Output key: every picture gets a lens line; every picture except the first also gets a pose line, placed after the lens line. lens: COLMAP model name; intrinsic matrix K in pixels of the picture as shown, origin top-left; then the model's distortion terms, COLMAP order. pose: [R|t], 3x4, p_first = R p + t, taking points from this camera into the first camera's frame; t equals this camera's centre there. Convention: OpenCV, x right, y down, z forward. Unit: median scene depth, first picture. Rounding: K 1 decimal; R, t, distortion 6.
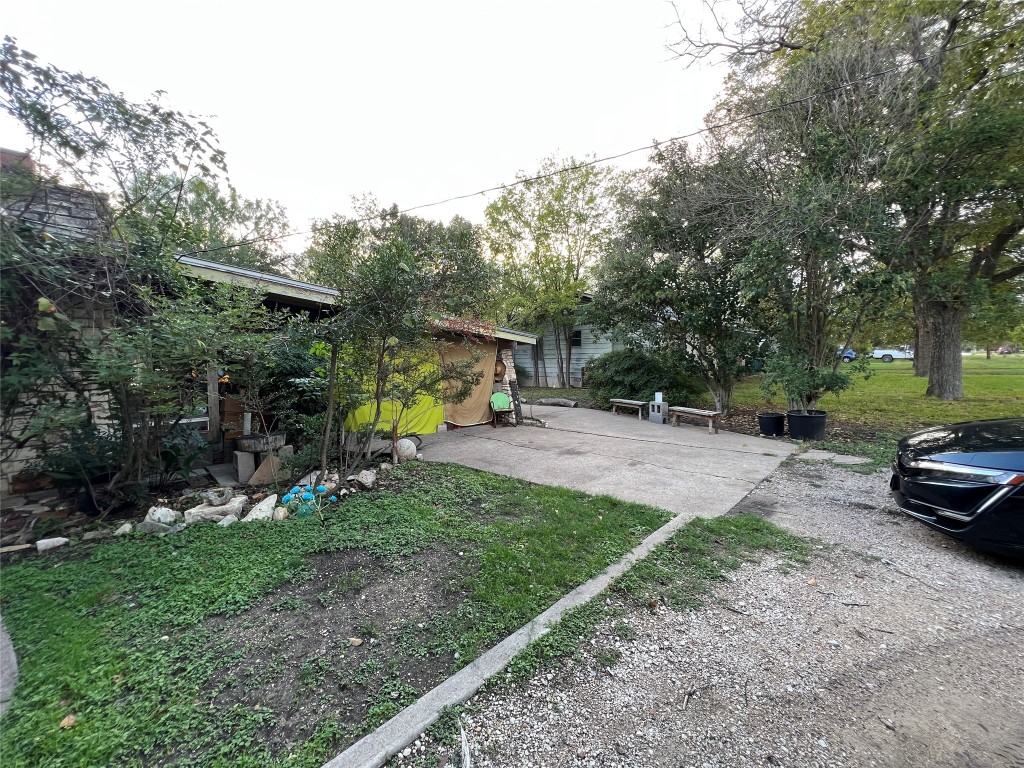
lens RADIAL K [[408.5, 0, 512.6], [0, 408.5, 381.7], [0, 0, 1]] dist [0.000650, -0.000327]
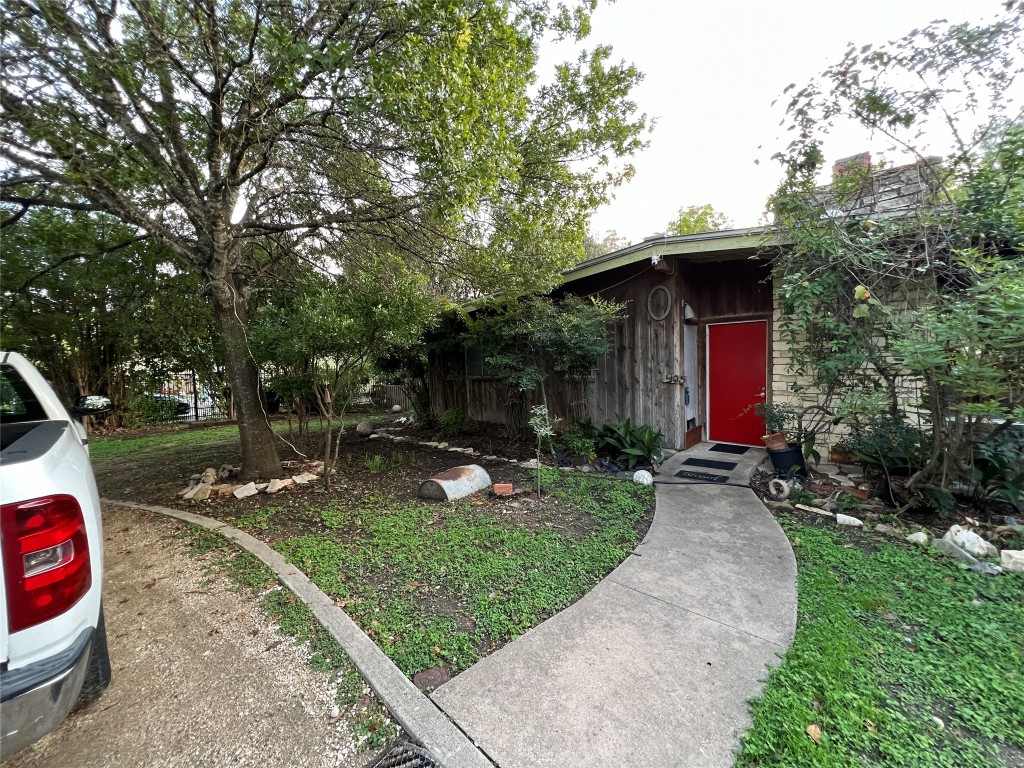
lens RADIAL K [[408.5, 0, 512.6], [0, 408.5, 381.7], [0, 0, 1]] dist [0.000650, -0.000327]
pose [[-0.015302, 0.068805, -0.997513, -0.082189], [-0.022266, 0.997359, 0.069136, -0.013981], [0.999635, 0.023268, -0.013729, 0.130031]]
